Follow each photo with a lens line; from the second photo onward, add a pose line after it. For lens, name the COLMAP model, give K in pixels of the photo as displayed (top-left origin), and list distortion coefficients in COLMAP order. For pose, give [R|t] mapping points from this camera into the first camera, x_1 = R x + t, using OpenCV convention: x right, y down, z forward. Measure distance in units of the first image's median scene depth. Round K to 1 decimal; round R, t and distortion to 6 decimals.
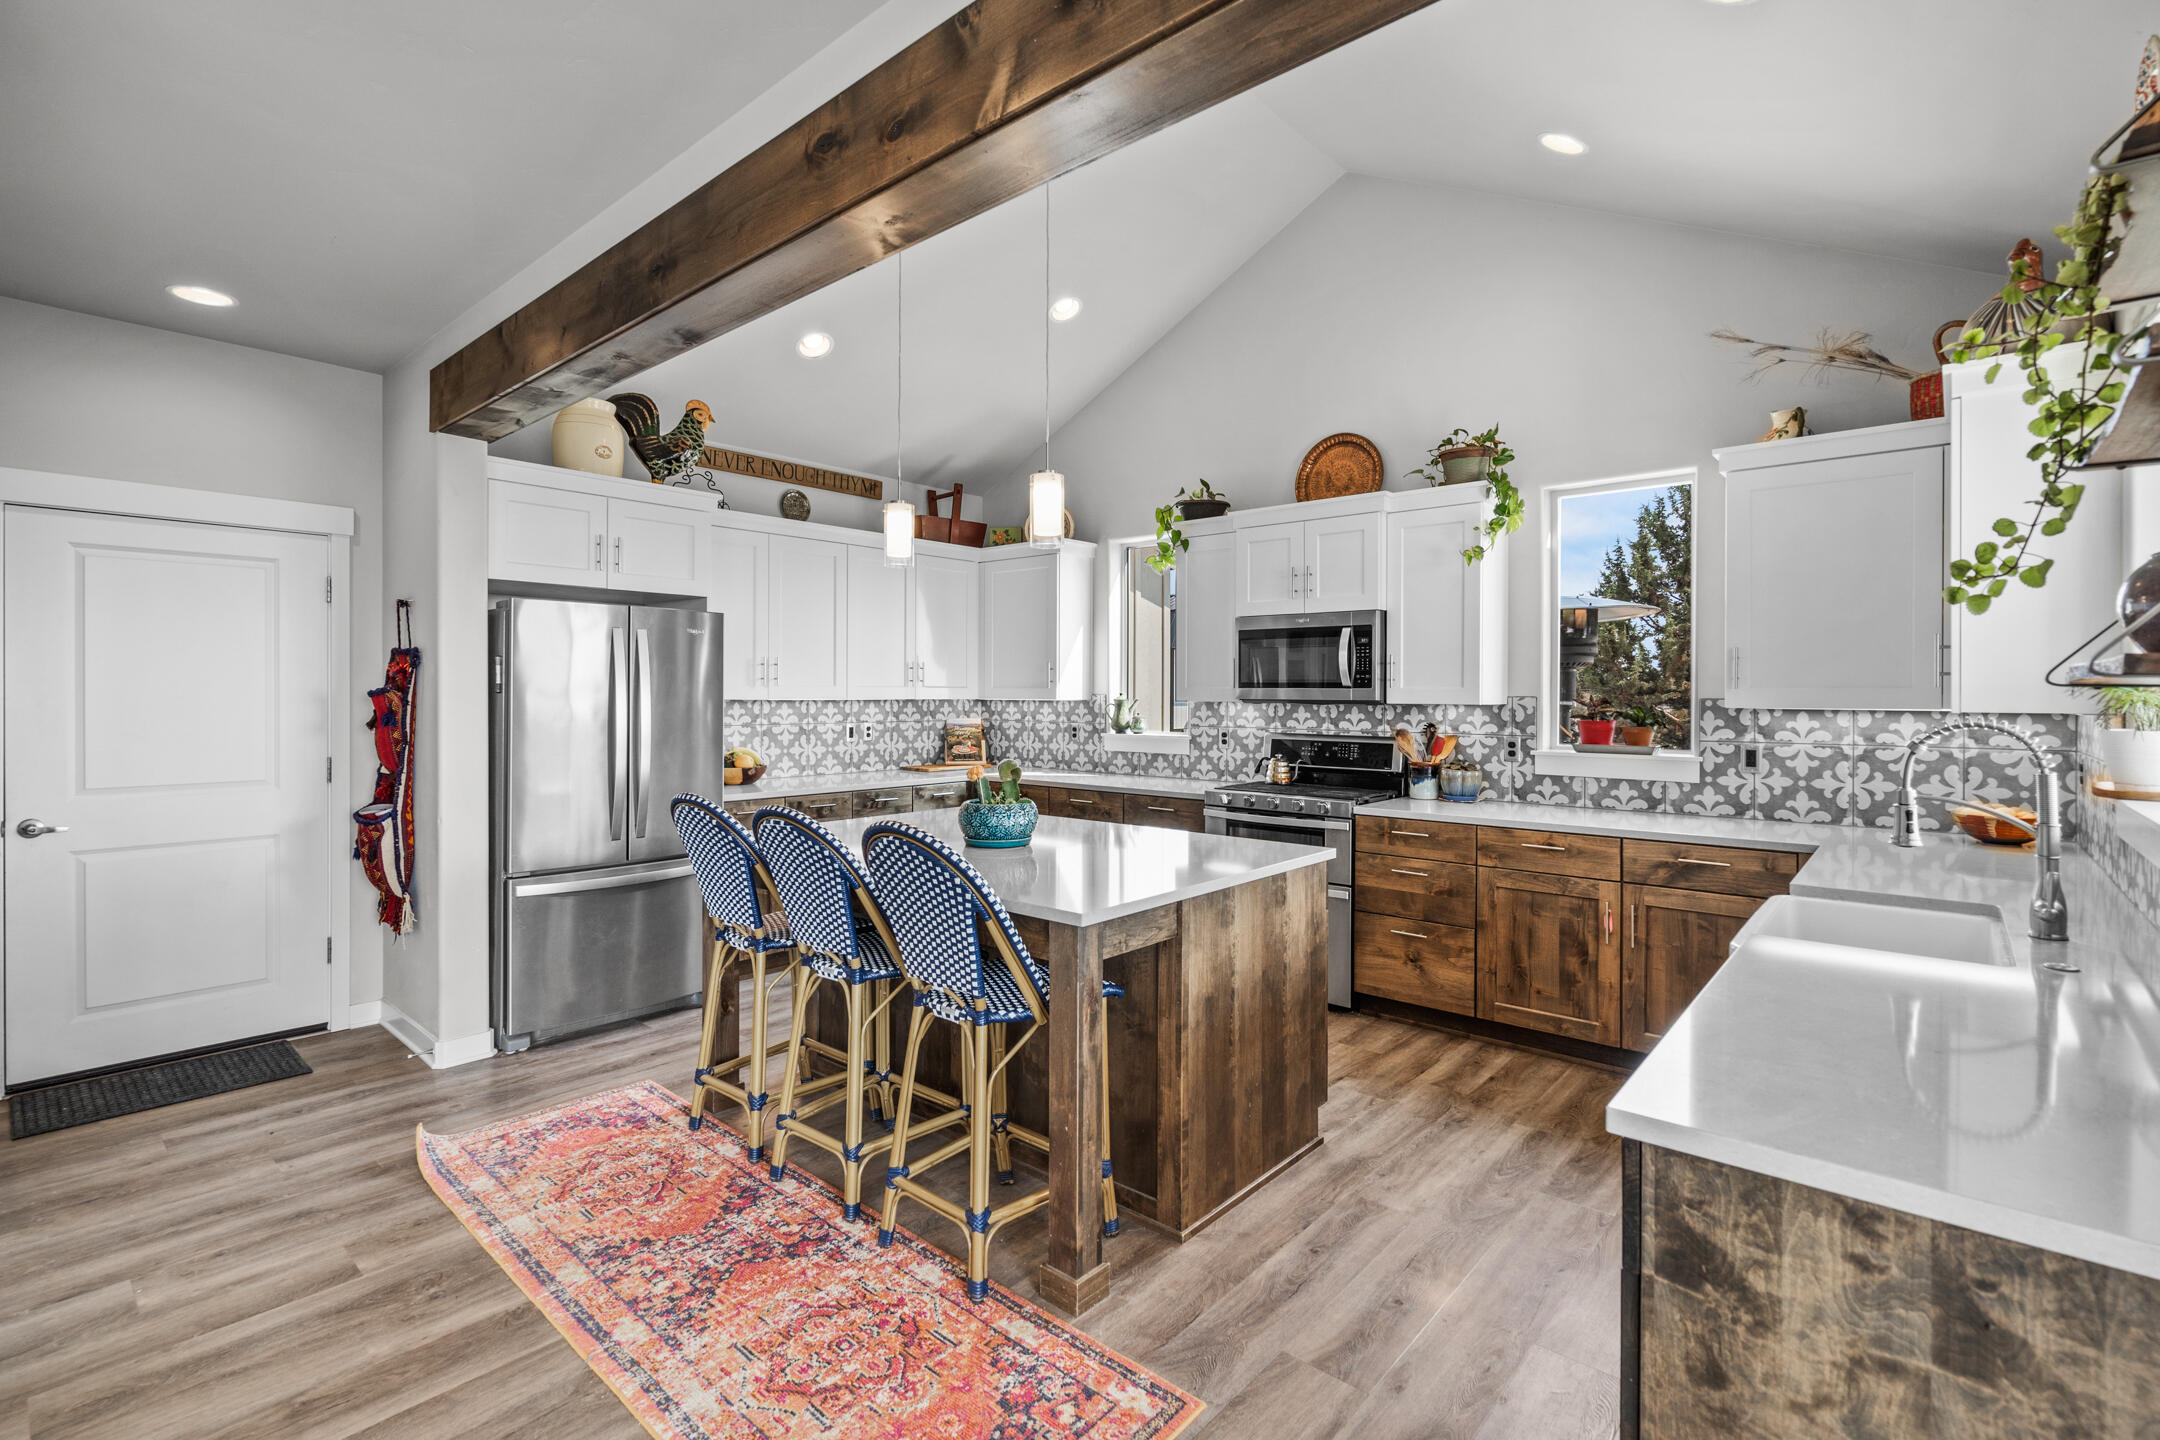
lens RADIAL K [[985.2, 0, 1066.7], [0, 985.2, 698.4], [0, 0, 1]] dist [-0.006726, 0.002934]
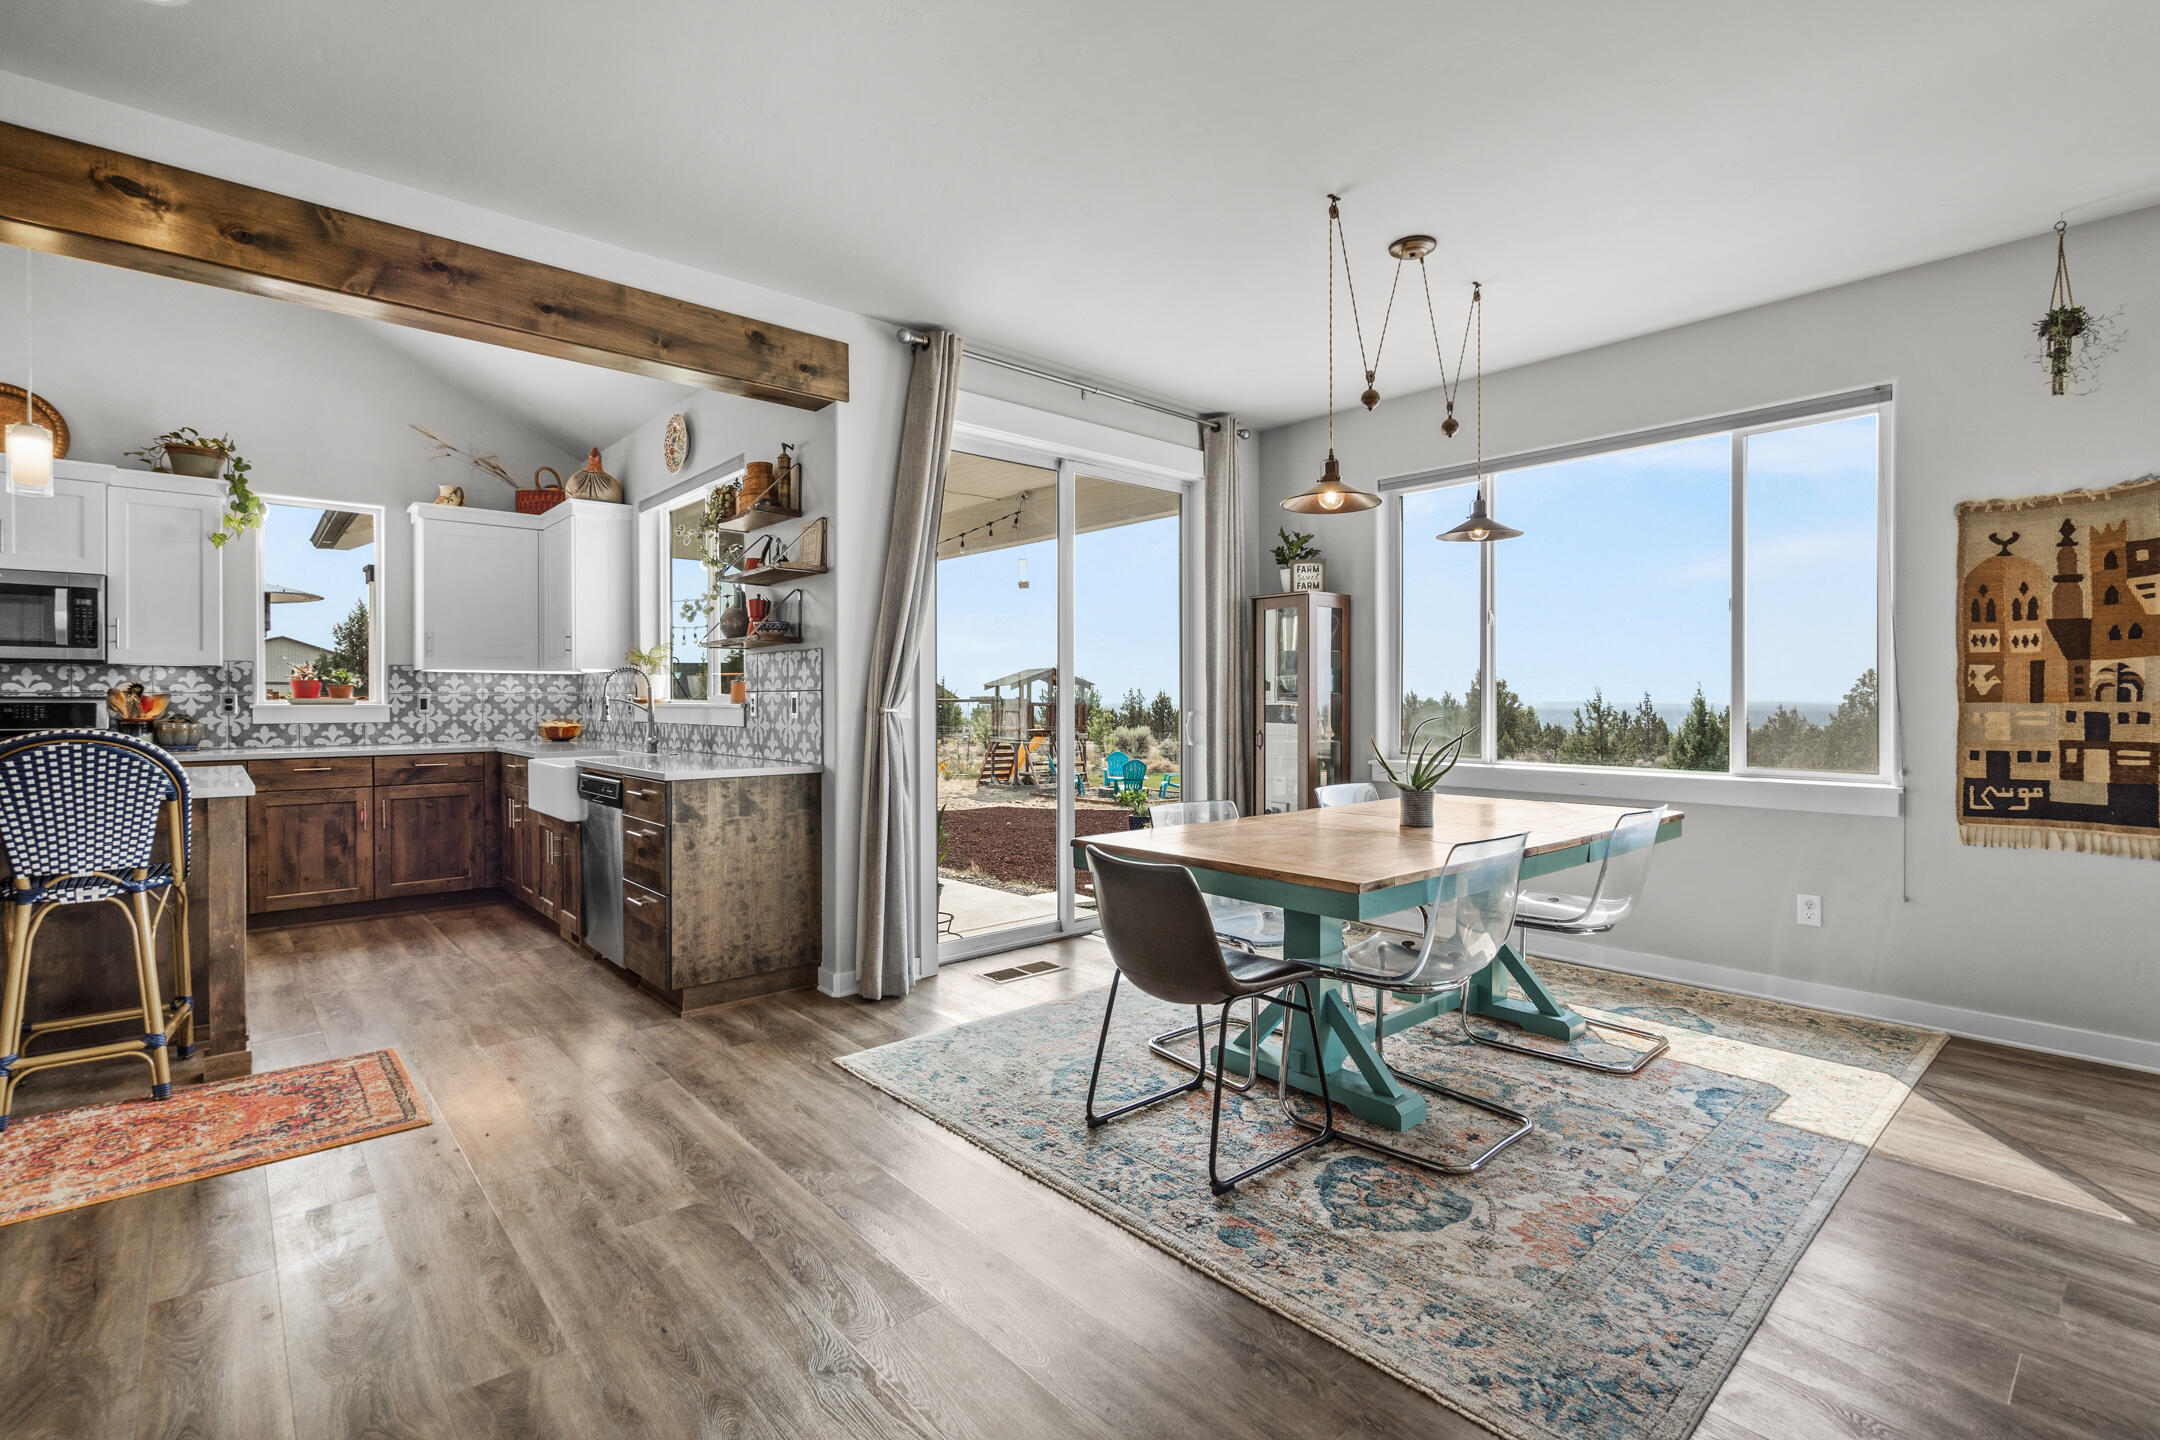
lens RADIAL K [[985.2, 0, 1069.5], [0, 985.2, 704.2], [0, 0, 1]] dist [-0.006726, 0.002934]
pose [[0.120518, -0.008107, 0.992678, -0.604652], [0.005929, 0.999955, 0.007447, 0.047420], [-0.992693, 0.004989, 0.120561, -0.163194]]
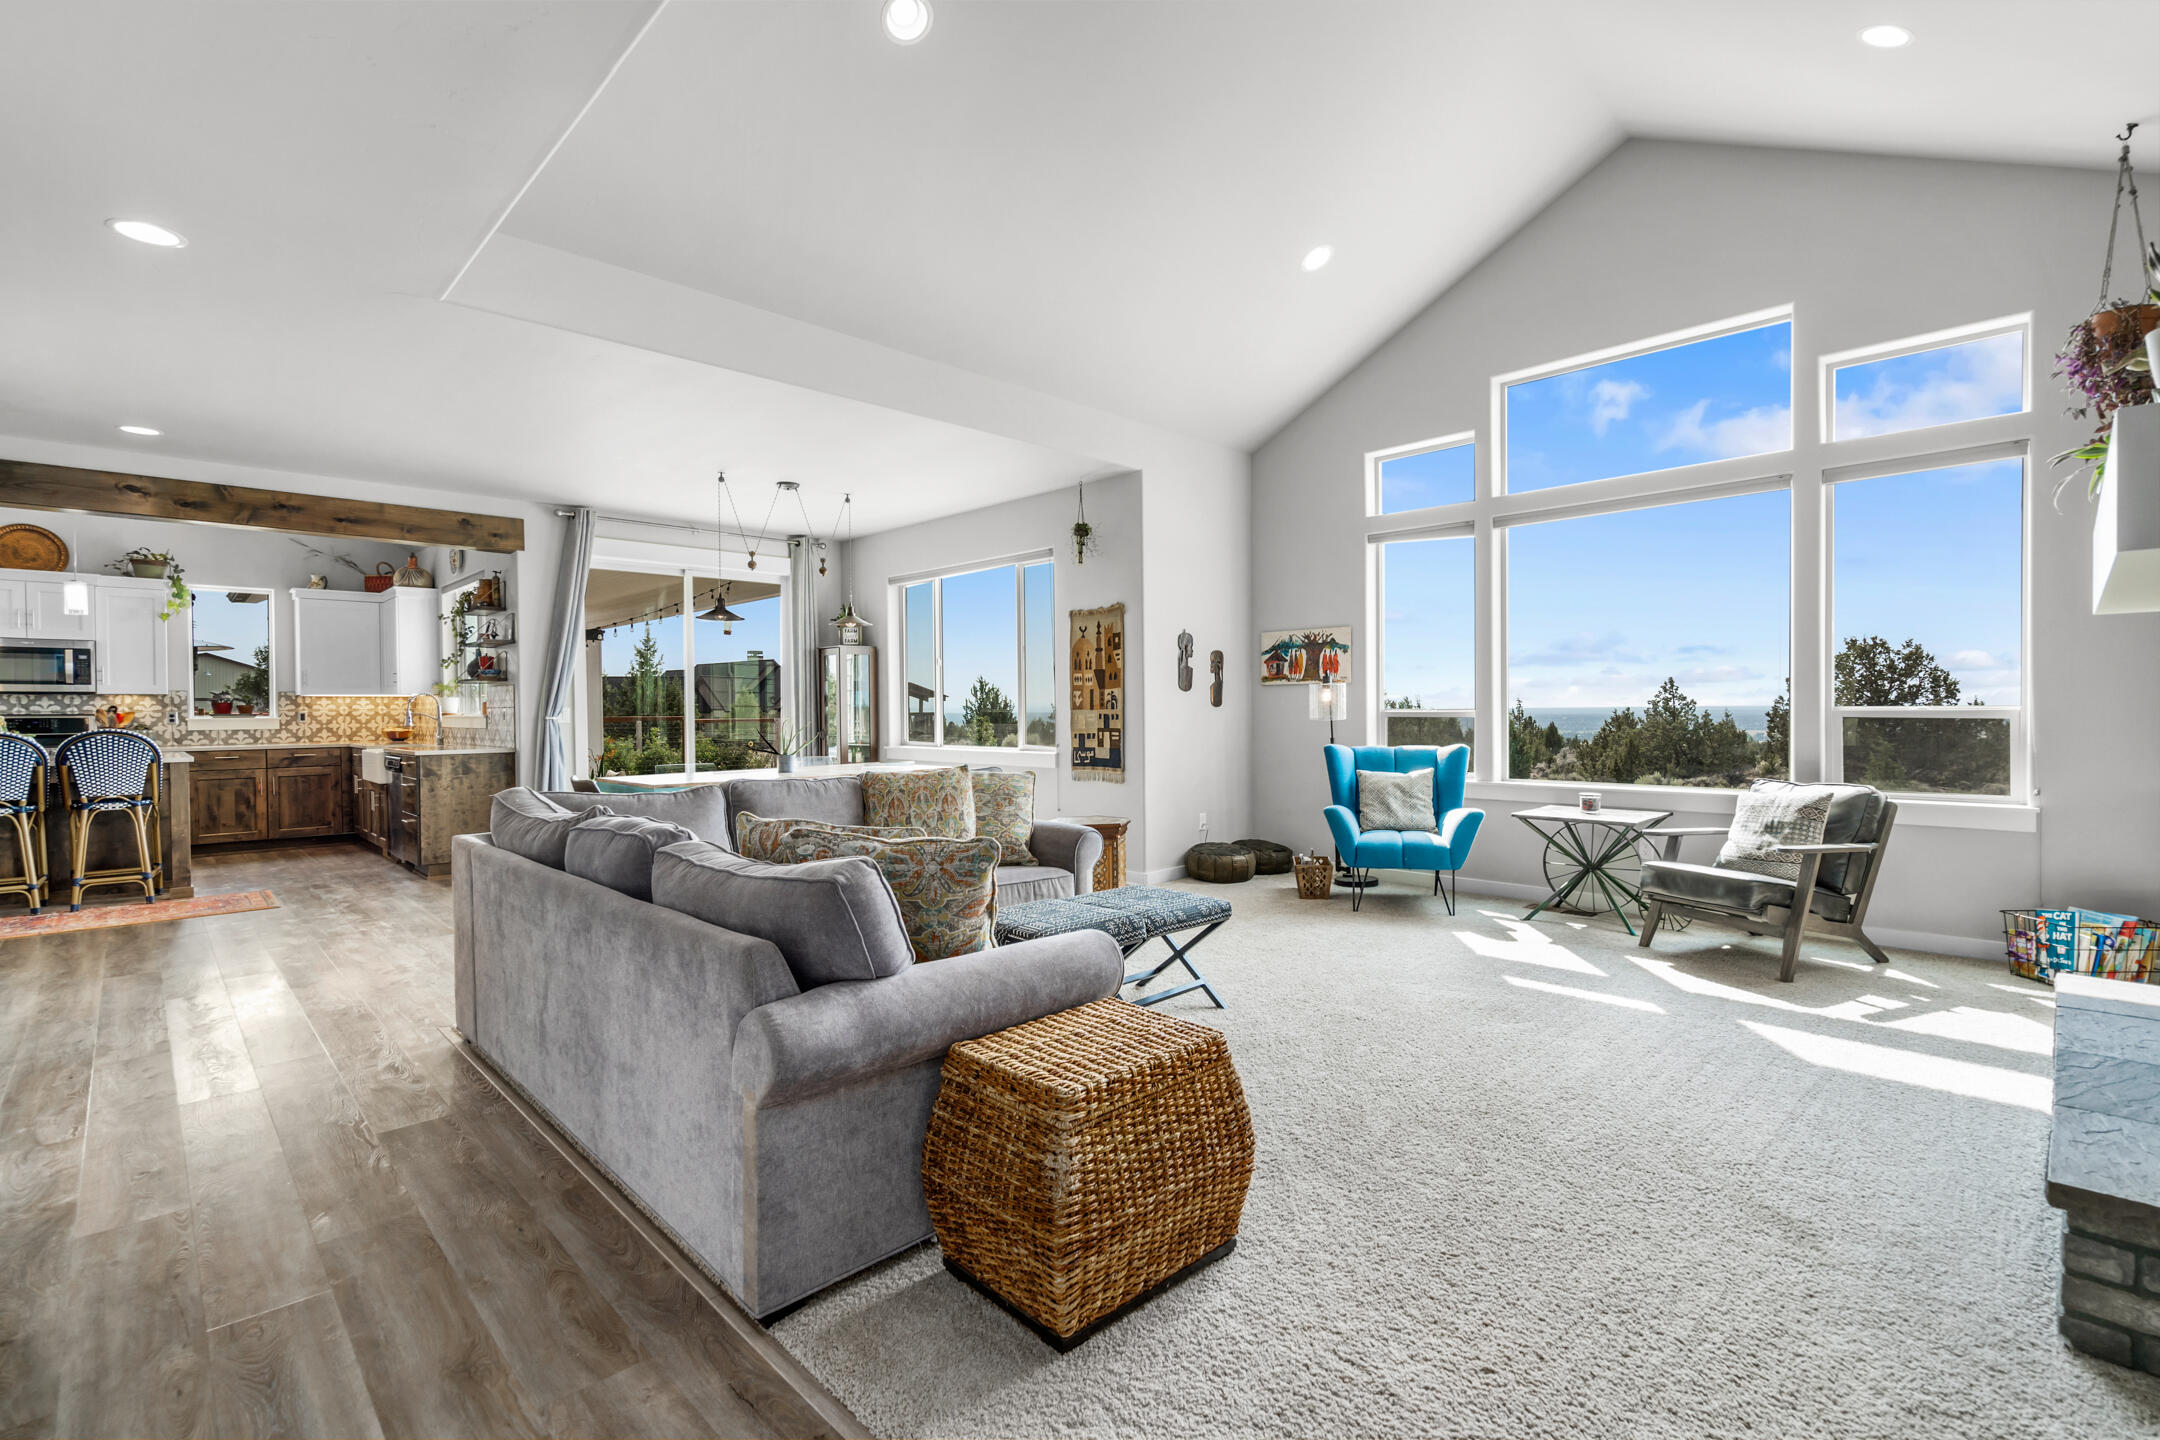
lens RADIAL K [[985.2, 0, 1071.6], [0, 985.2, 723.8], [0, 0, 1]] dist [-0.006726, 0.002934]
pose [[0.074218, -0.018298, 0.997074, -1.294499], [0.012804, 0.999767, 0.017395, 0.050669], [-0.997160, 0.011475, 0.074435, -0.867872]]
